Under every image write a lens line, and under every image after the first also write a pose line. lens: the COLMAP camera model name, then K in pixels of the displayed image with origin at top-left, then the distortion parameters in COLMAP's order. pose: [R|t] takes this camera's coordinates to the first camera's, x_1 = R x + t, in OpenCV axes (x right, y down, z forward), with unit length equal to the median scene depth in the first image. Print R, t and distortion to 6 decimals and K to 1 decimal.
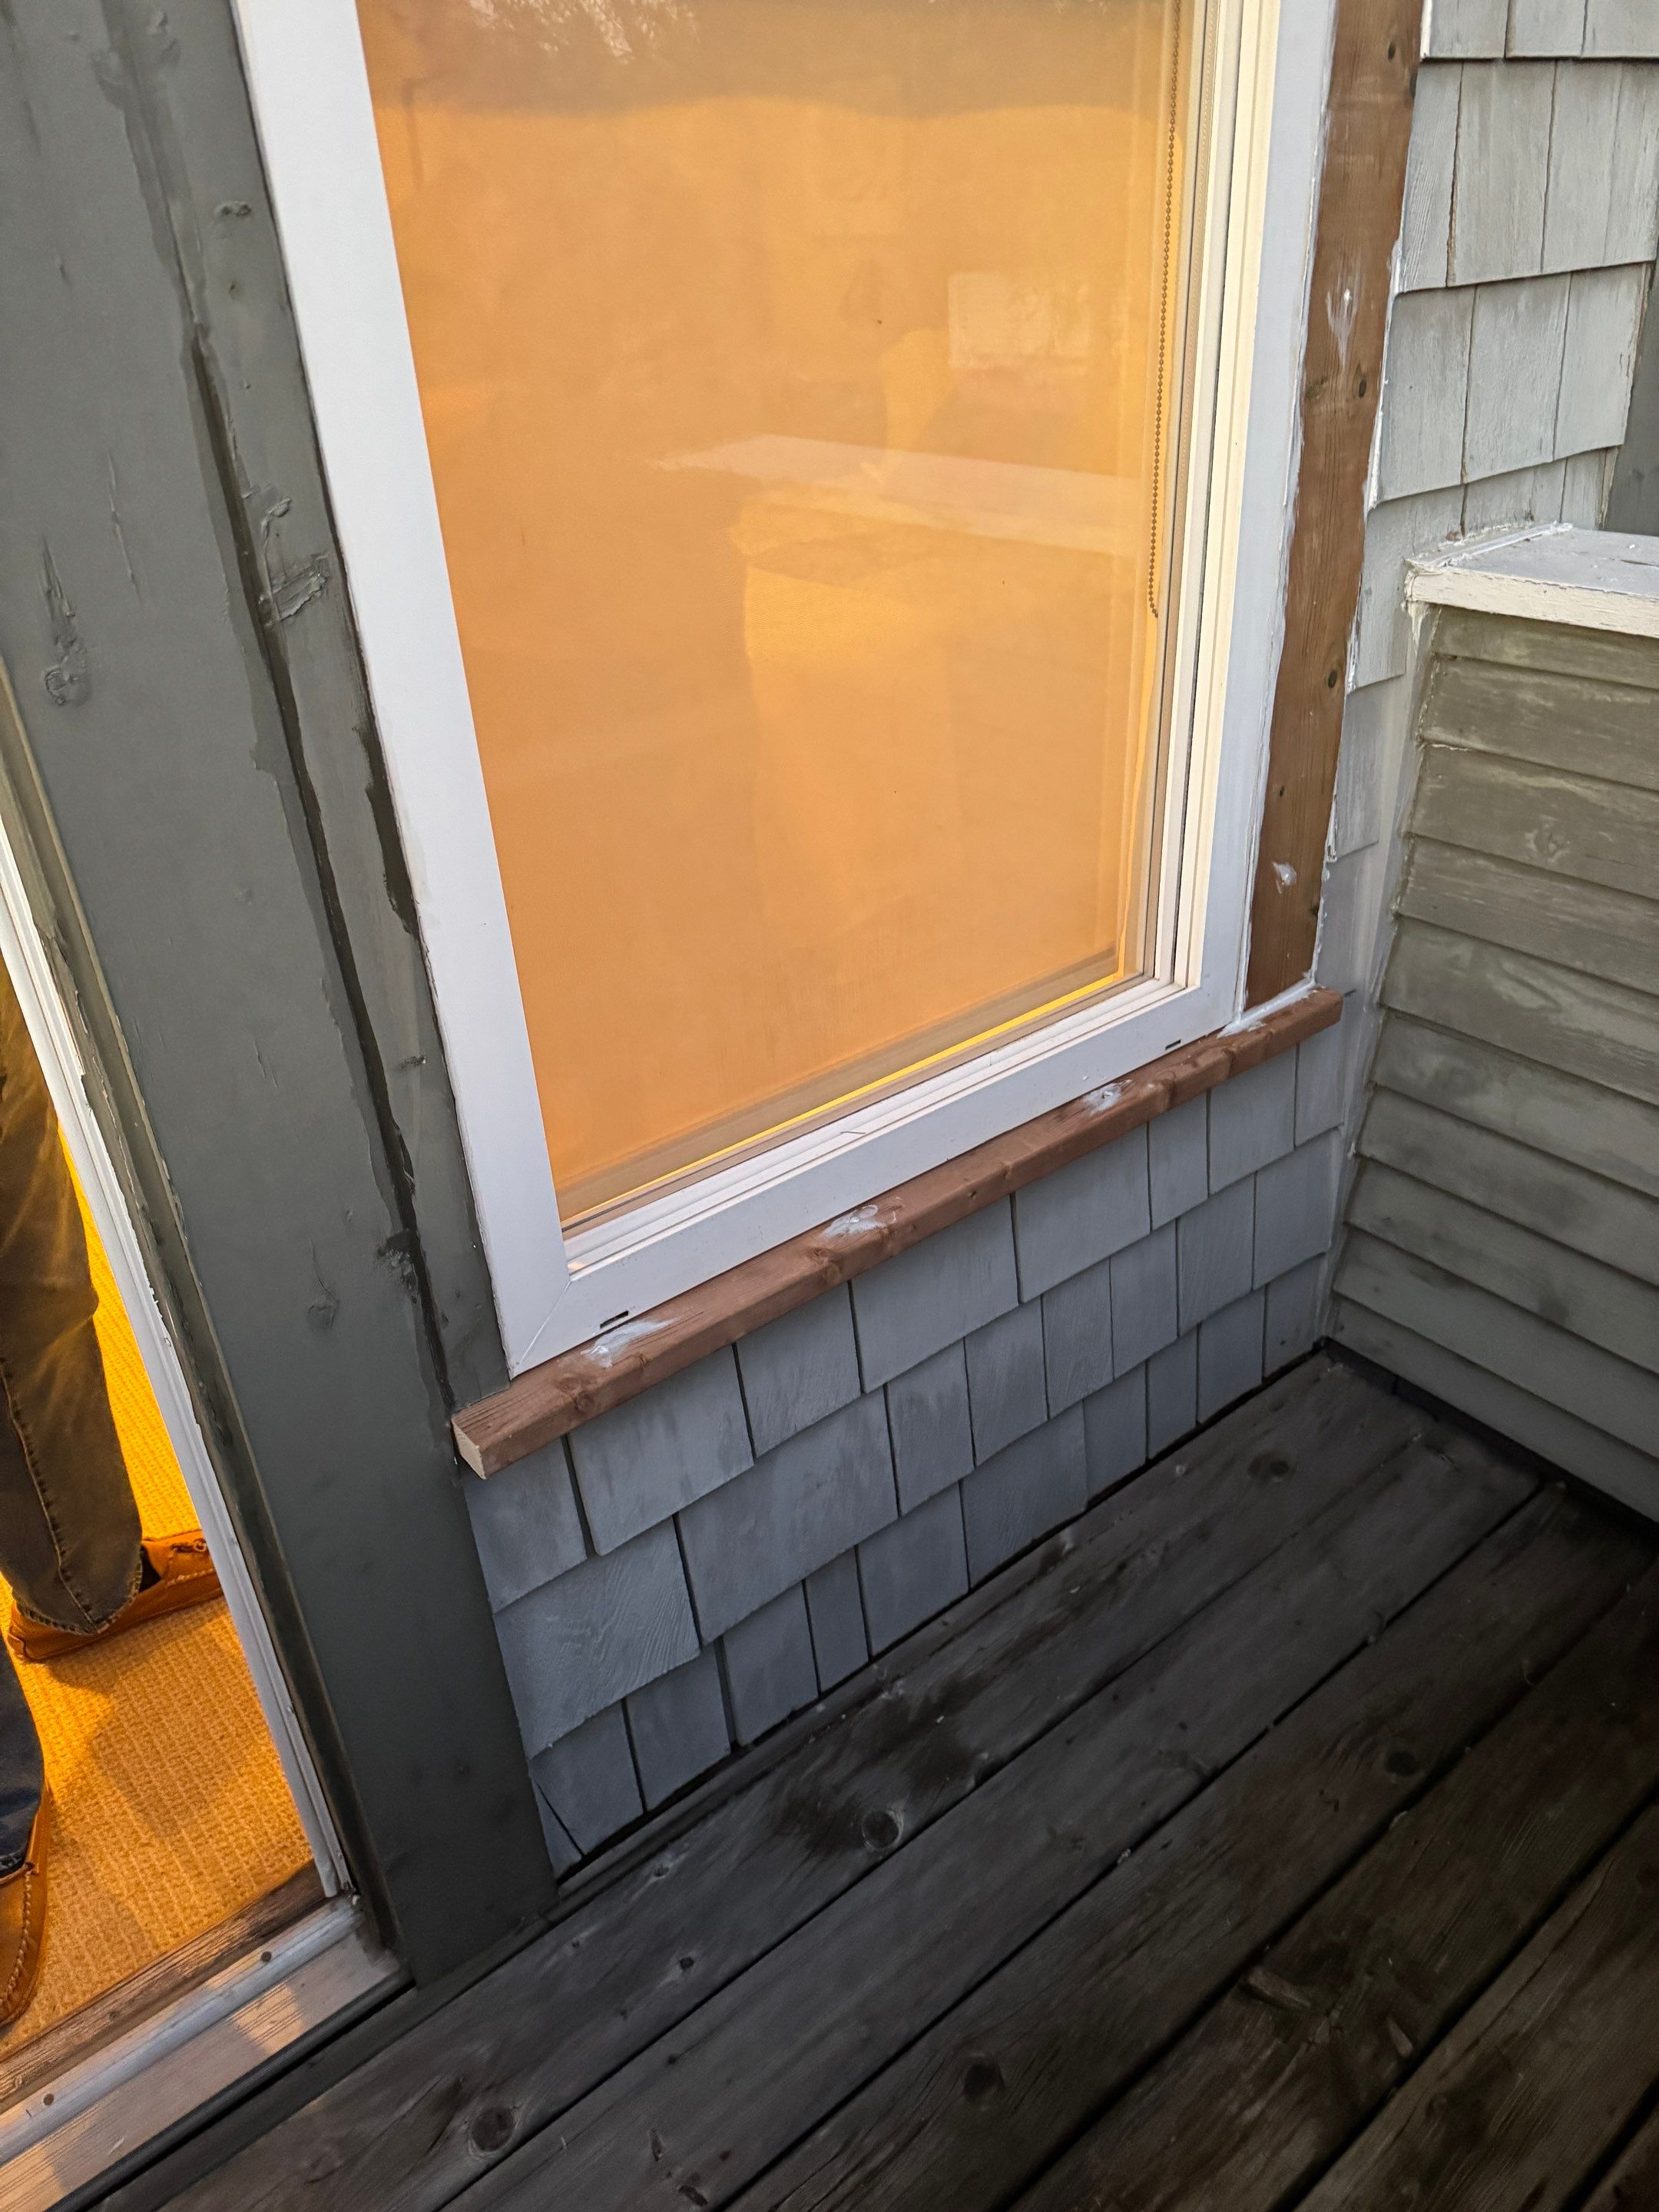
lens RADIAL K [[1599.1, 0, 829.5], [0, 1599.1, 1106.0], [0, 0, 1]] dist [-0.012801, -0.002273]
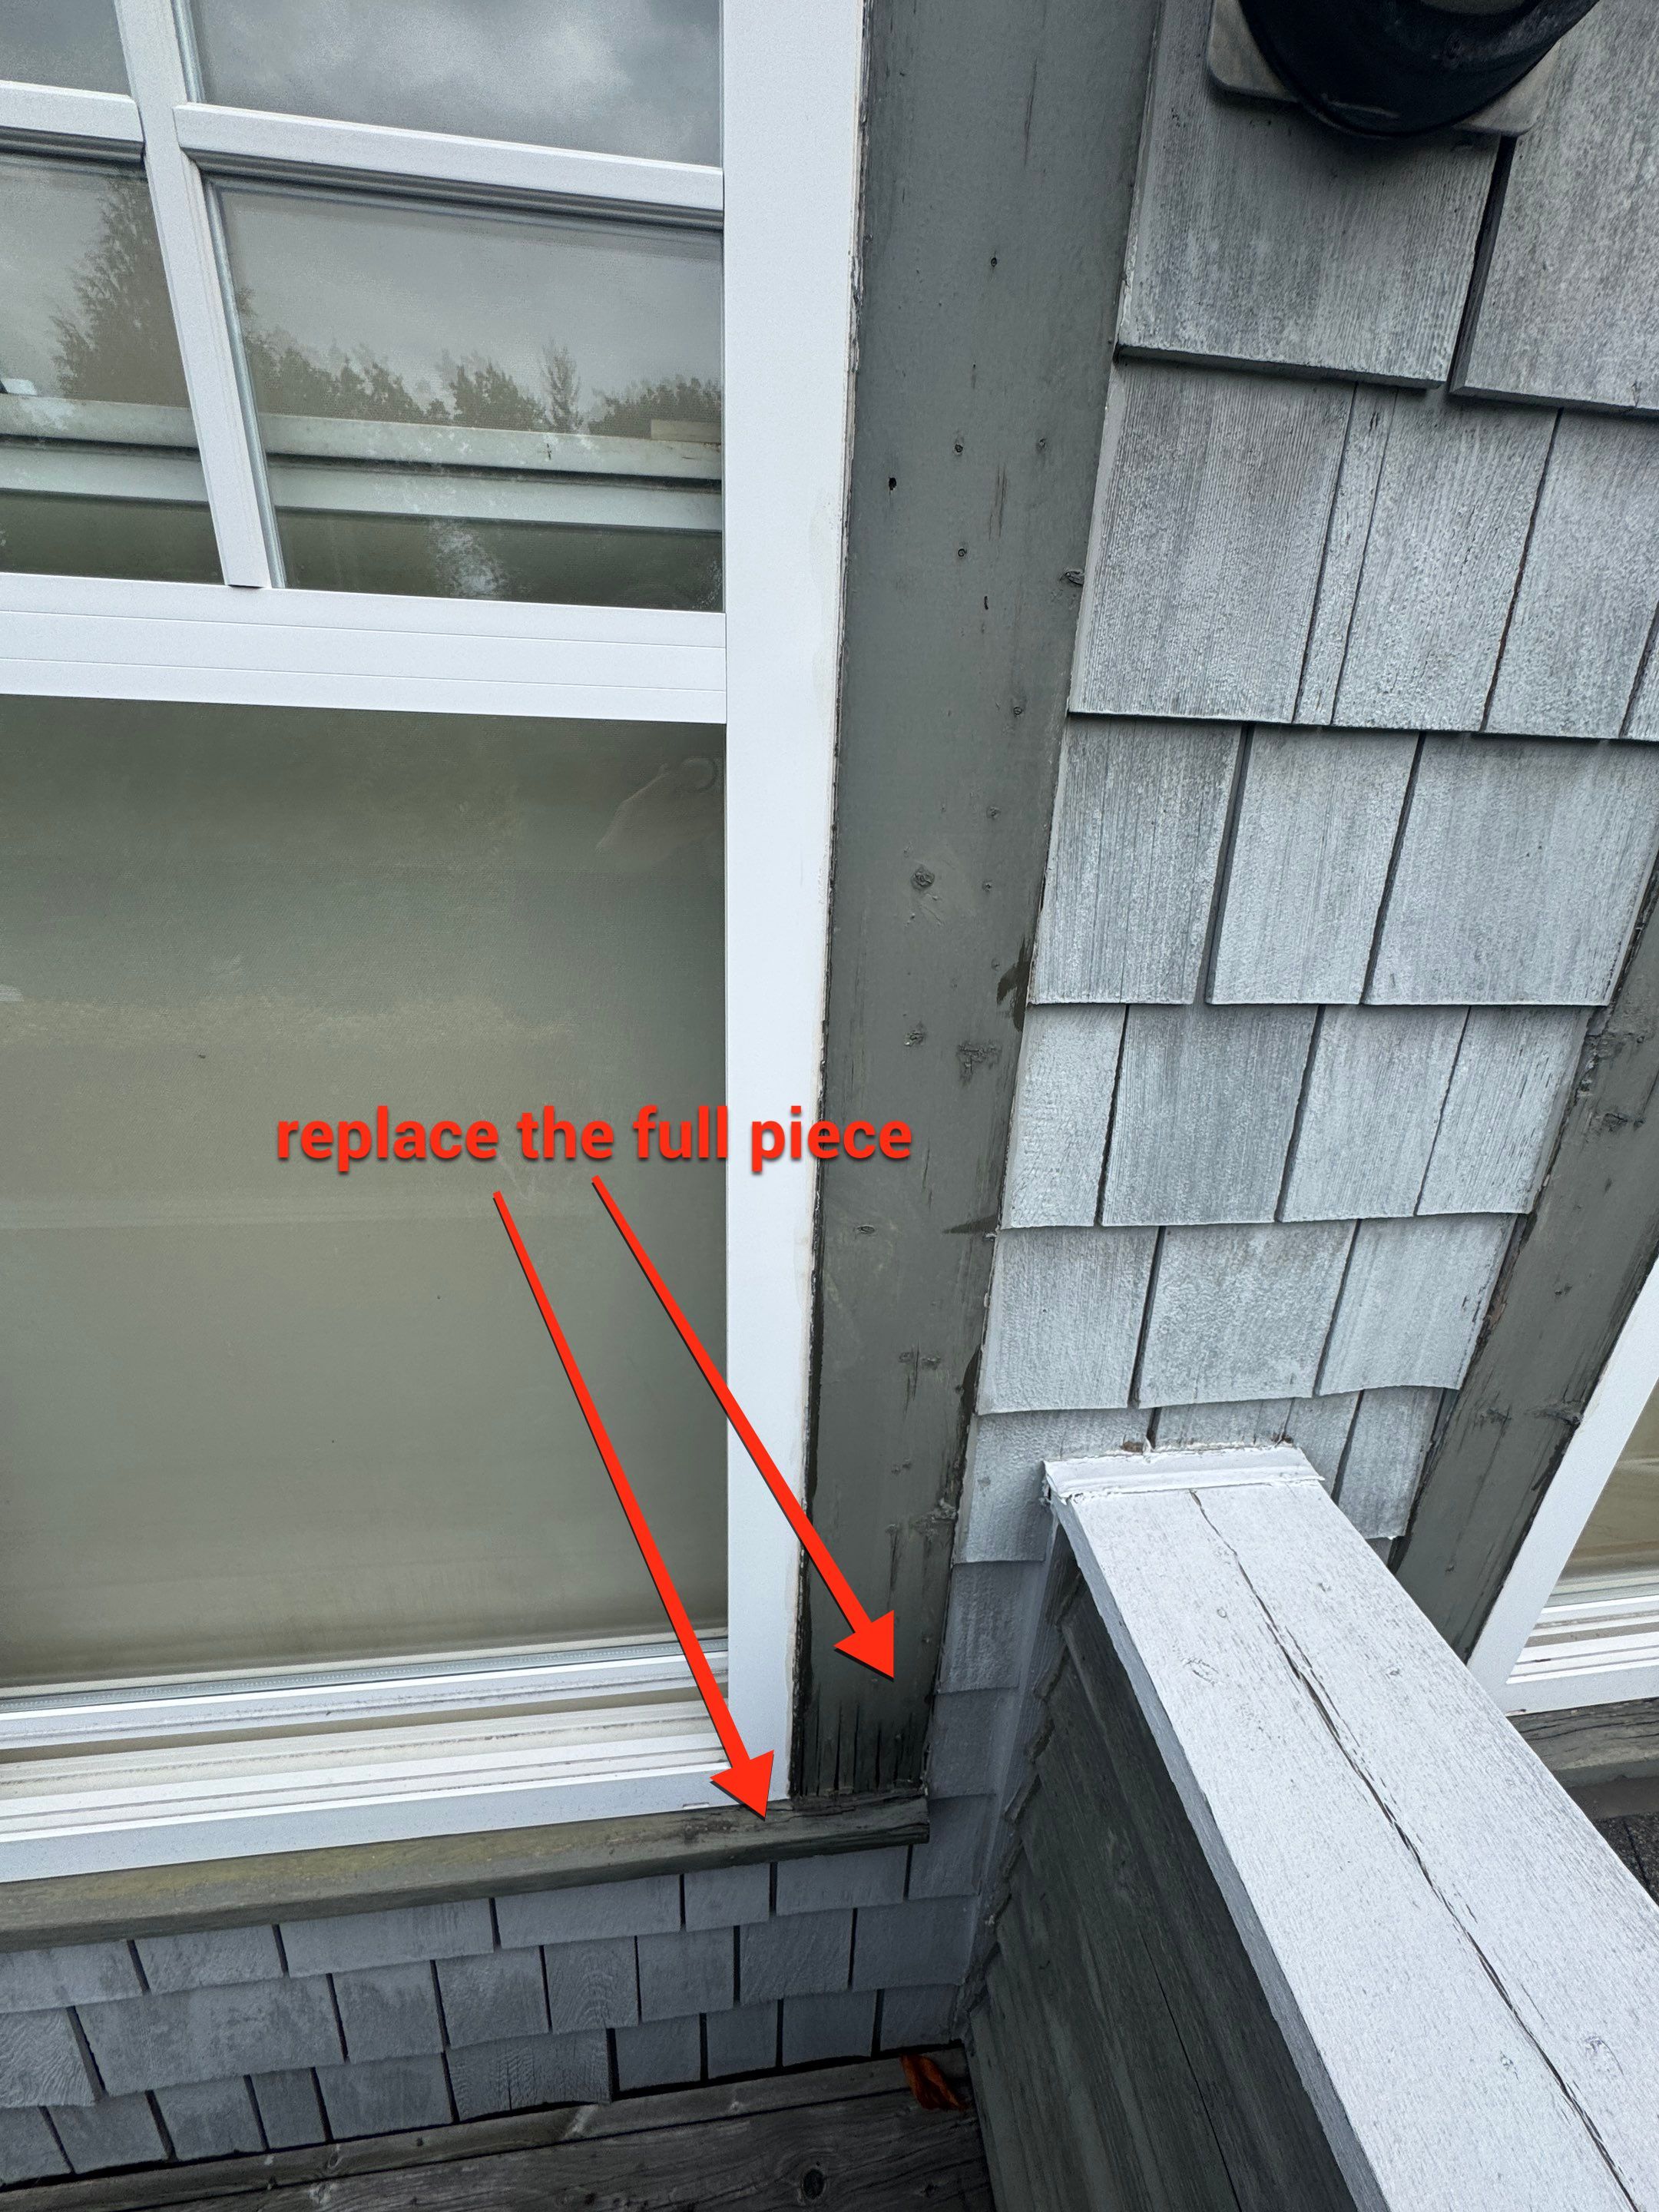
lens RADIAL K [[877.1, 0, 841.7], [0, 877.1, 1104.6], [0, 0, 1]] dist [-0.003543, -0.000142]
pose [[0.844805, 0.281746, -0.454889, 0.425392], [-0.340271, 0.938978, -0.050361, -0.459987], [0.412942, 0.197331, 0.889123, 0.470431]]
